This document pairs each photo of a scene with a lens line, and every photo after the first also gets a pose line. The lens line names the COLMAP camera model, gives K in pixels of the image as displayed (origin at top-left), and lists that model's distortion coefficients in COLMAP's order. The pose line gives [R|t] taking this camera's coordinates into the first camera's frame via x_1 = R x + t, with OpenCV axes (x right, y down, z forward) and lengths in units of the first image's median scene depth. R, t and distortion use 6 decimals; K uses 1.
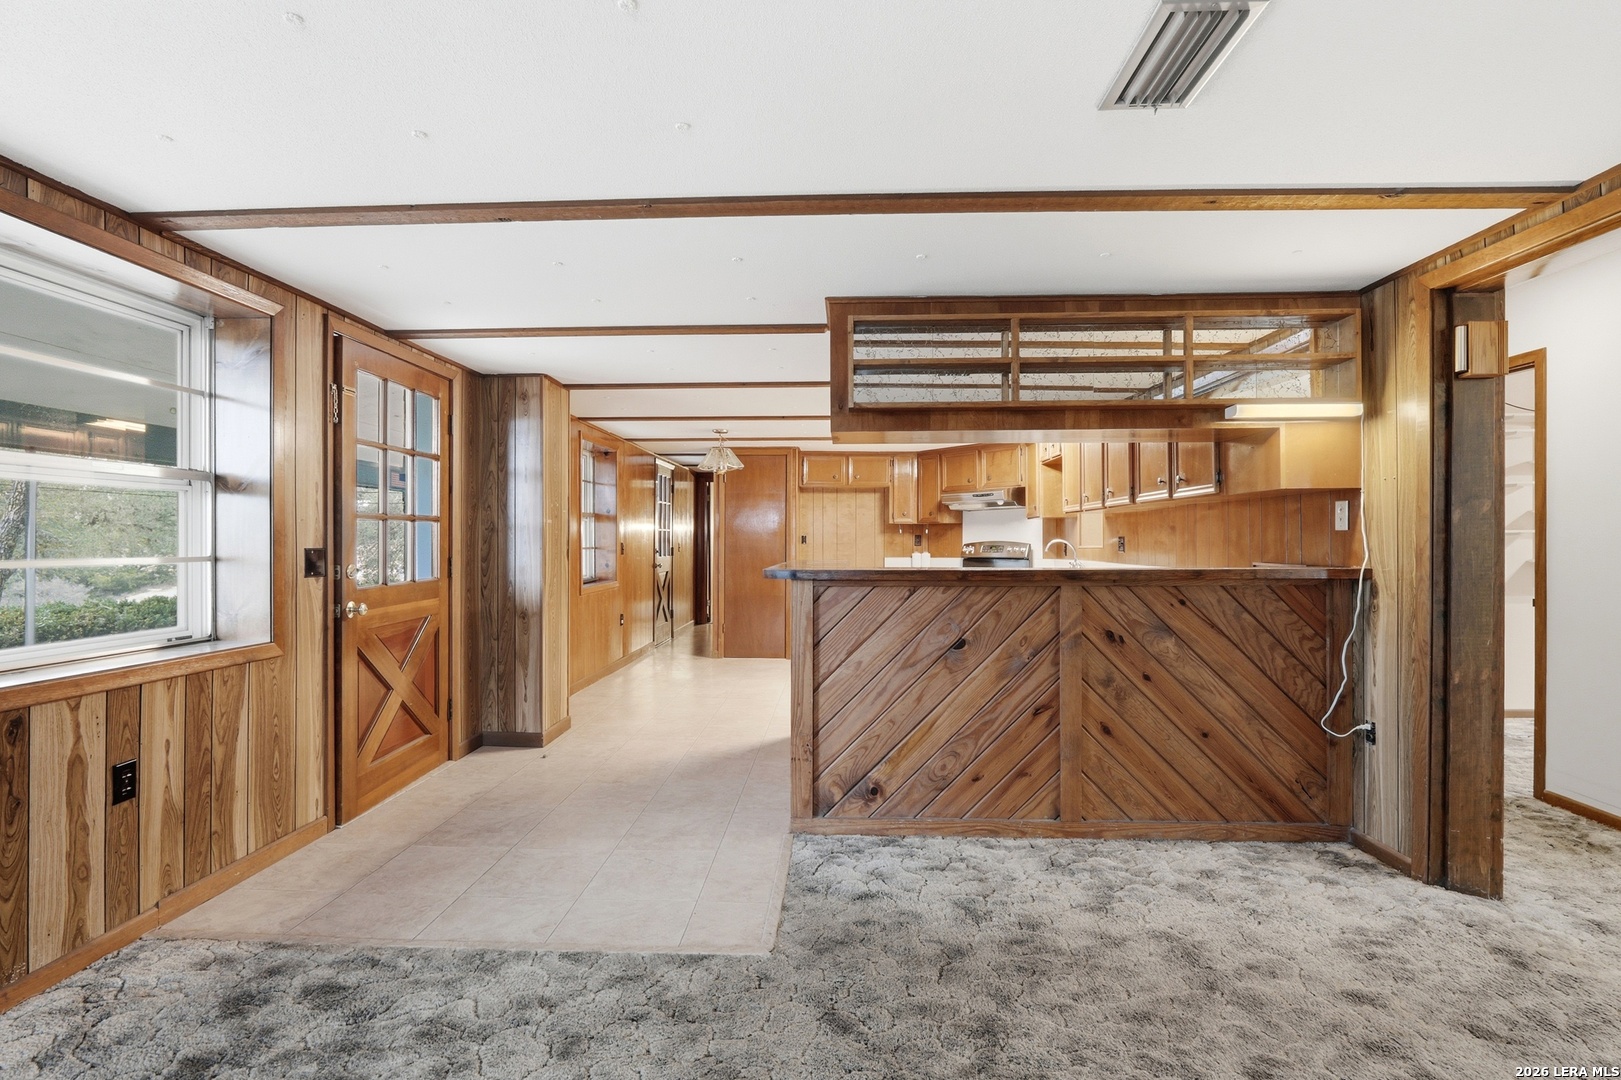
lens RADIAL K [[754.7, 0, 816.2], [0, 754.7, 537.5], [0, 0, 1]] dist [-0.010205, 0.000526]
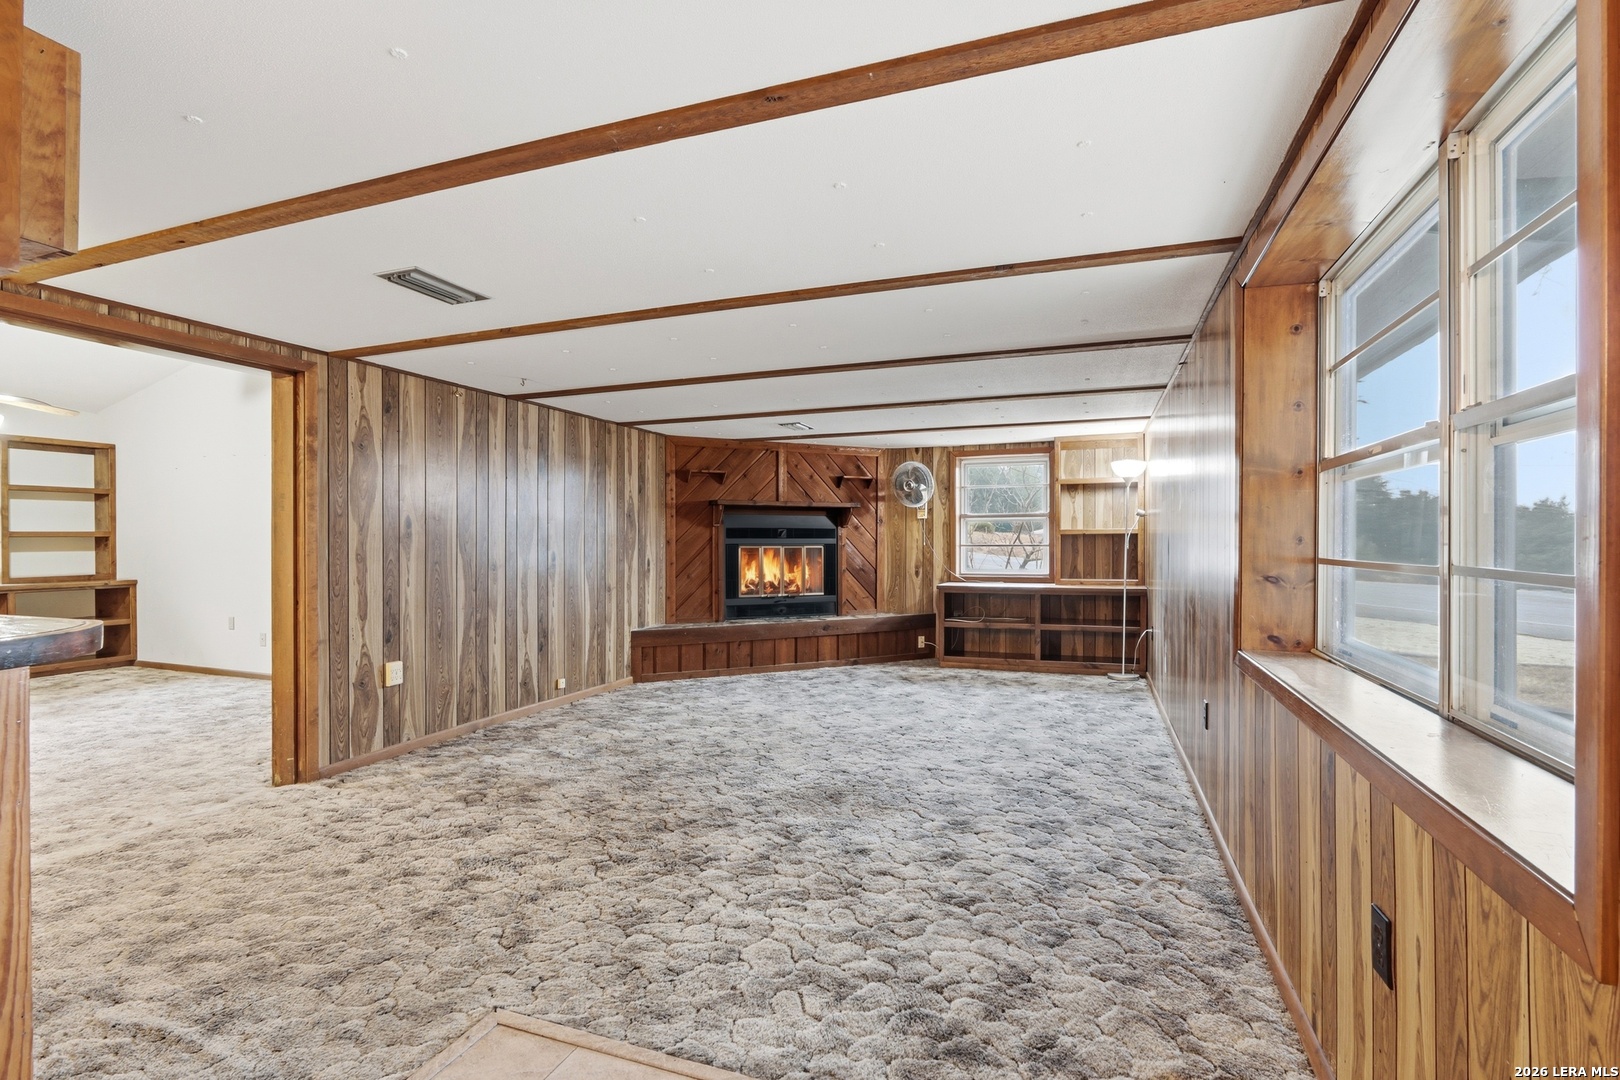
lens RADIAL K [[754.2, 0, 811.6], [0, 754.2, 539.5], [0, 0, 1]] dist [-0.010205, 0.000526]
pose [[-0.950657, 0.004918, 0.310206, -0.353773], [0.003922, 0.999985, -0.003836, 0.002947], [-0.310220, -0.002430, -0.950662, 0.888605]]
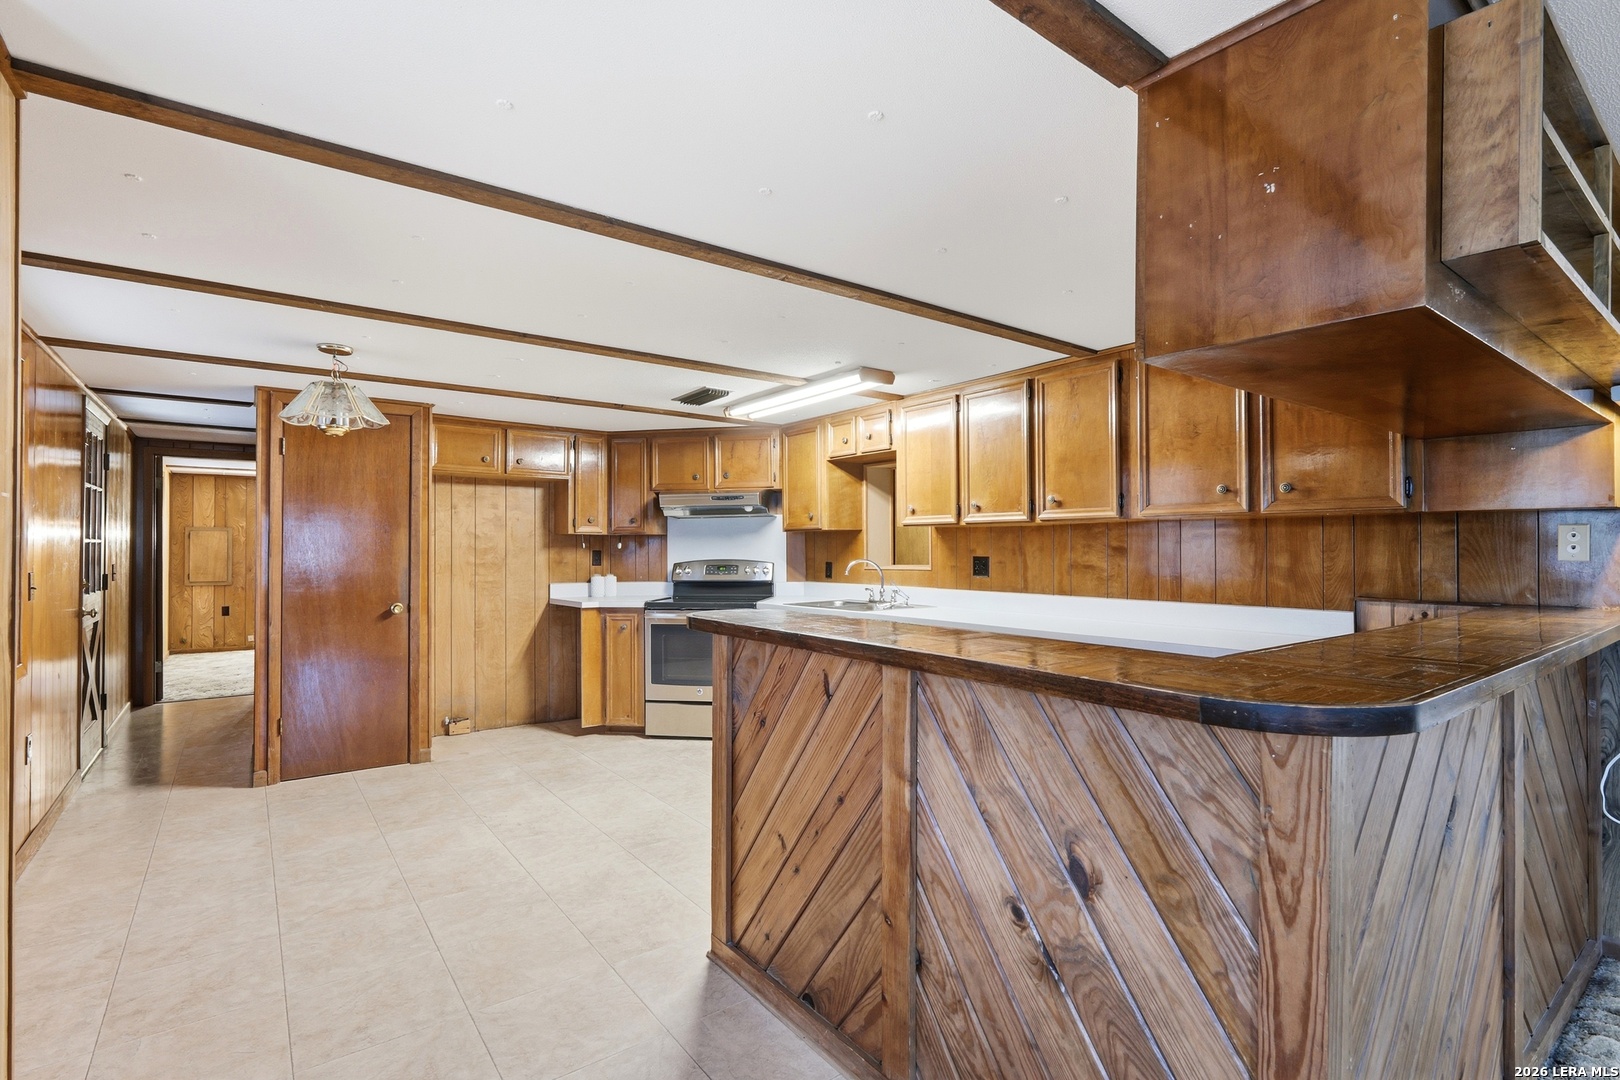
lens RADIAL K [[754.2, 0, 812.3], [0, 754.2, 544.8], [0, 0, 1]] dist [-0.010205, 0.000526]
pose [[0.776556, 0.003317, 0.630040, -0.303637], [-0.003347, 0.999994, -0.001139, -0.017047], [-0.630040, -0.001224, 0.776562, 0.650979]]
